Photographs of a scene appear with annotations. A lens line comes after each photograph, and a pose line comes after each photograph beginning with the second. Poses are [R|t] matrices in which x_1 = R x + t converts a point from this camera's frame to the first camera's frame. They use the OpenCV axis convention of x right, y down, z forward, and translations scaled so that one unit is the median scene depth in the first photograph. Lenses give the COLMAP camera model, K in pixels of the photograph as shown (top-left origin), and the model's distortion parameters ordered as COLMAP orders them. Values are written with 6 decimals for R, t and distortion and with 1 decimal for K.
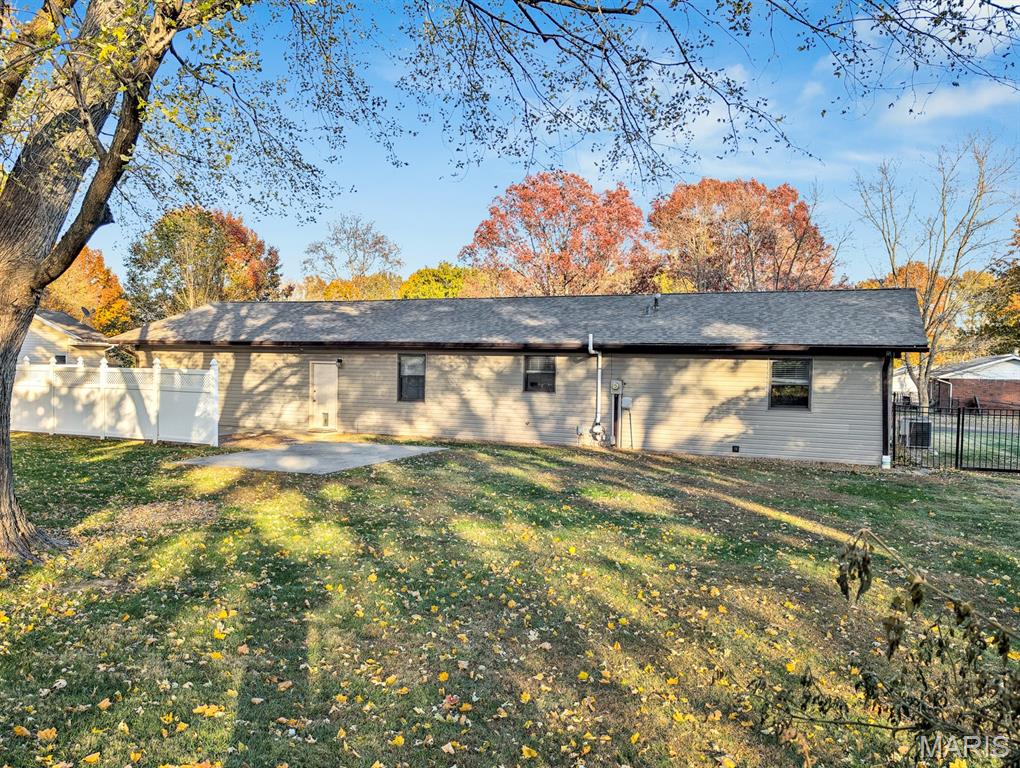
lens RADIAL K [[717.2, 0, 510.0], [0, 717.2, 384.0], [0, 0, 1]] dist [0.044528, -0.001900]
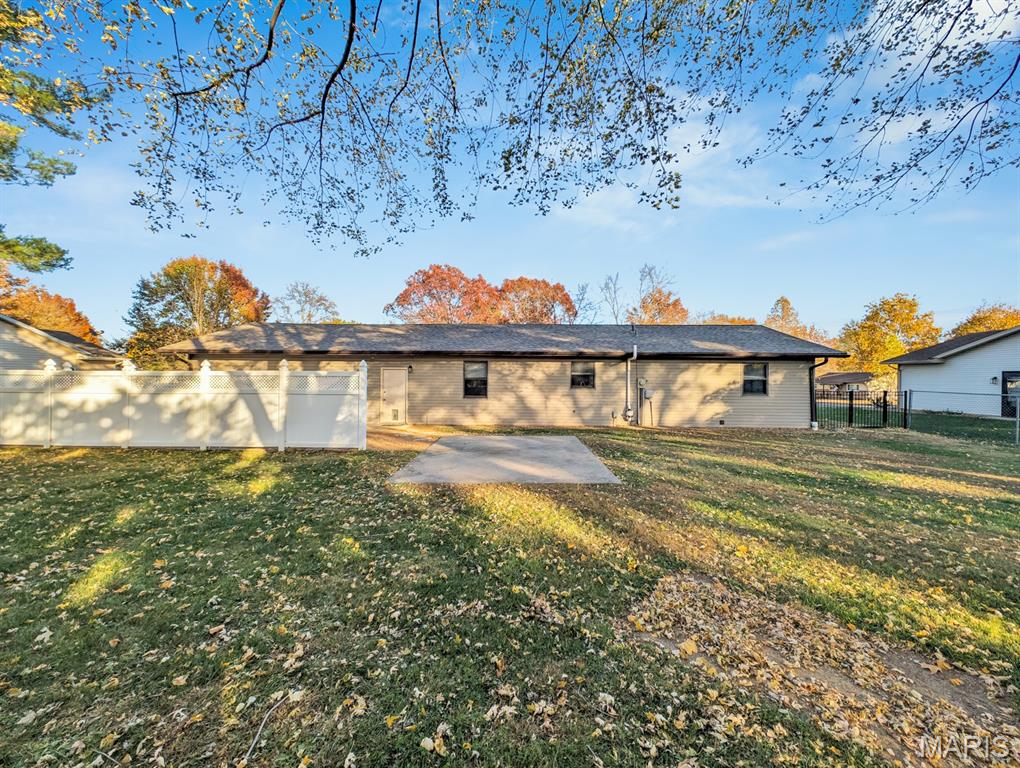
lens RADIAL K [[363.1, 0, 509.7], [0, 363.1, 365.6], [0, 0, 1]] dist [-0.000645, 0.000080]
pose [[0.927830, 0.001580, 0.373000, -0.346274], [0.020692, 0.998233, -0.055699, 0.003204], [-0.372429, 0.059397, 0.926158, 0.404989]]
